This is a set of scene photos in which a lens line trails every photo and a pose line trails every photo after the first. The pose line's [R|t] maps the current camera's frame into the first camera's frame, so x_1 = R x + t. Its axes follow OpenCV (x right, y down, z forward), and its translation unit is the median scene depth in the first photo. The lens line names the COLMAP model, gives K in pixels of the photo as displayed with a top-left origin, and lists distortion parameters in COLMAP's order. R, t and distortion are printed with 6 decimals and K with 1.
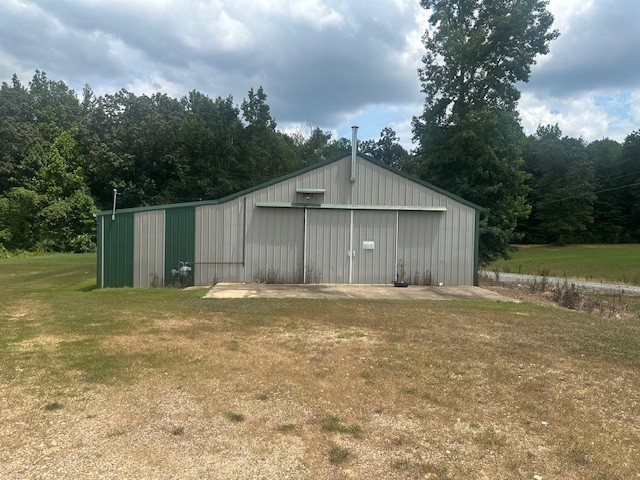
lens RADIAL K [[464.6, 0, 320.0], [0, 464.6, 240.0], [0, 0, 1]] dist [-0.002730, 0.000009]
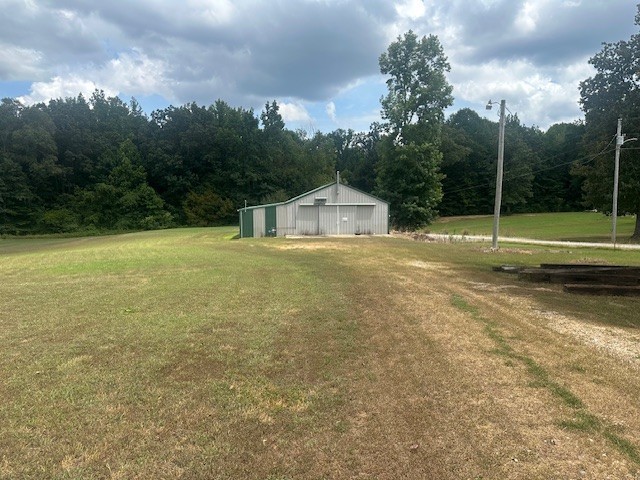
lens RADIAL K [[451.1, 0, 324.1], [0, 451.1, 237.3], [0, 0, 1]] dist [0.062730, -0.074609]
pose [[0.999643, -0.026072, 0.005786, -0.005380], [0.025752, 0.998431, 0.049726, -0.003839], [-0.007074, -0.049559, 0.998746, -0.343063]]
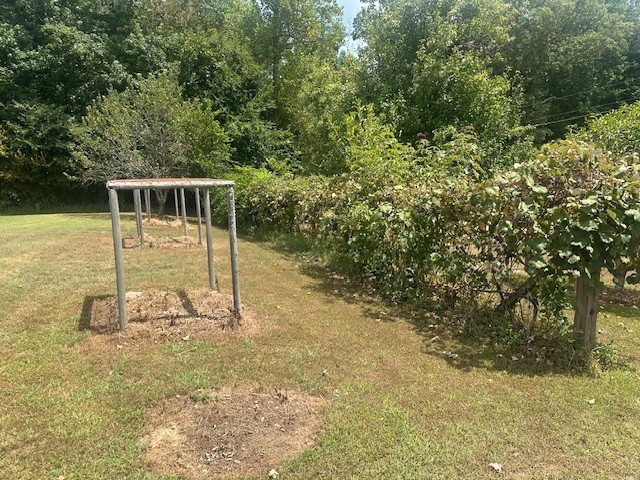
lens RADIAL K [[451.1, 0, 324.1], [0, 451.1, 237.3], [0, 0, 1]] dist [0.062730, -0.074609]
pose [[0.994029, -0.052591, 0.095606, -0.036753], [0.040289, 0.991170, 0.126330, 0.003843], [-0.101406, -0.121724, 0.987370, 0.613597]]
